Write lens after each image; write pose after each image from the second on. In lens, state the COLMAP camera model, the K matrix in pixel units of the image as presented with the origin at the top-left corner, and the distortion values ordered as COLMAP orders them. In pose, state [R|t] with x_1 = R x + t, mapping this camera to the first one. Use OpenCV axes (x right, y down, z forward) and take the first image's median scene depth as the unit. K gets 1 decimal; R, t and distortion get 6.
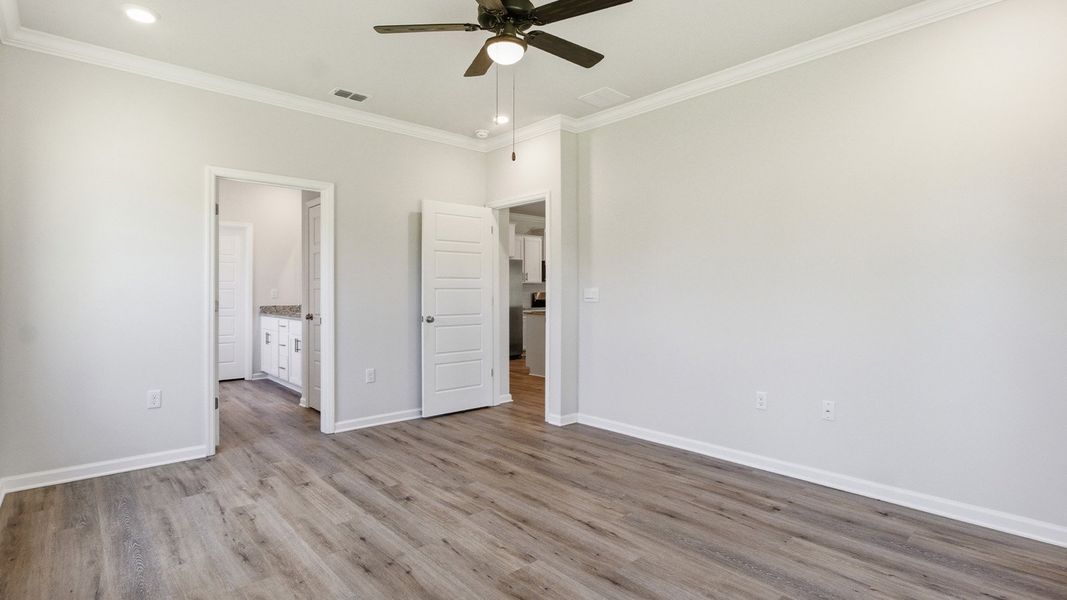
lens RADIAL K [[527.6, 0, 528.9], [0, 527.6, 298.7], [0, 0, 1]] dist [-0.003456, -0.000643]
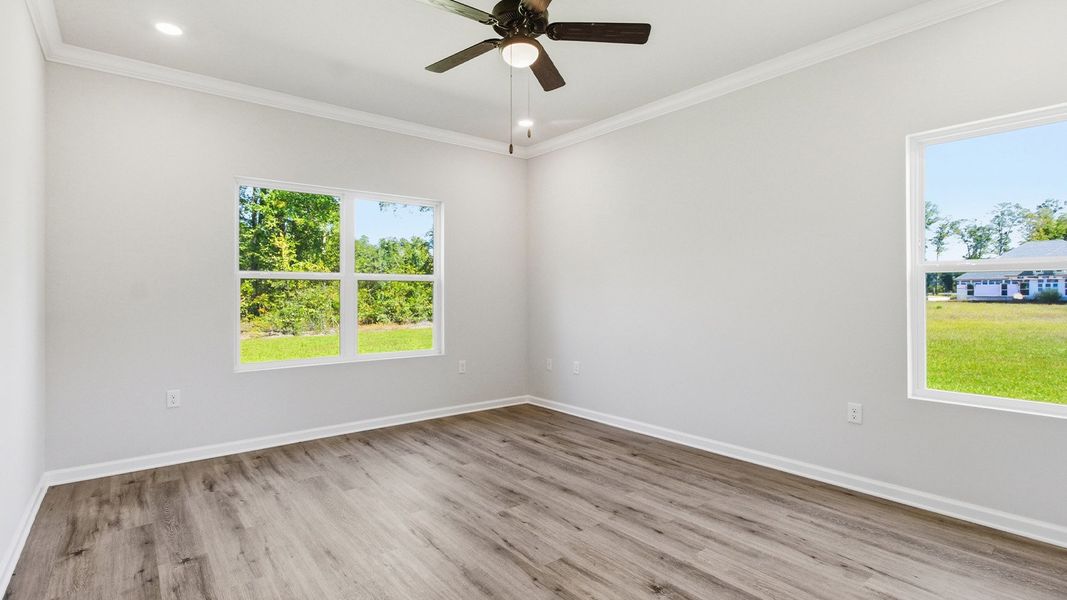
lens RADIAL K [[527.6, 0, 528.9], [0, 527.6, 298.7], [0, 0, 1]] dist [-0.003456, -0.000643]
pose [[-0.997731, 0.000233, 0.067332, -0.123782], [0.001525, 0.999816, 0.019133, -0.020789], [-0.067315, 0.019192, -0.997547, 1.942186]]
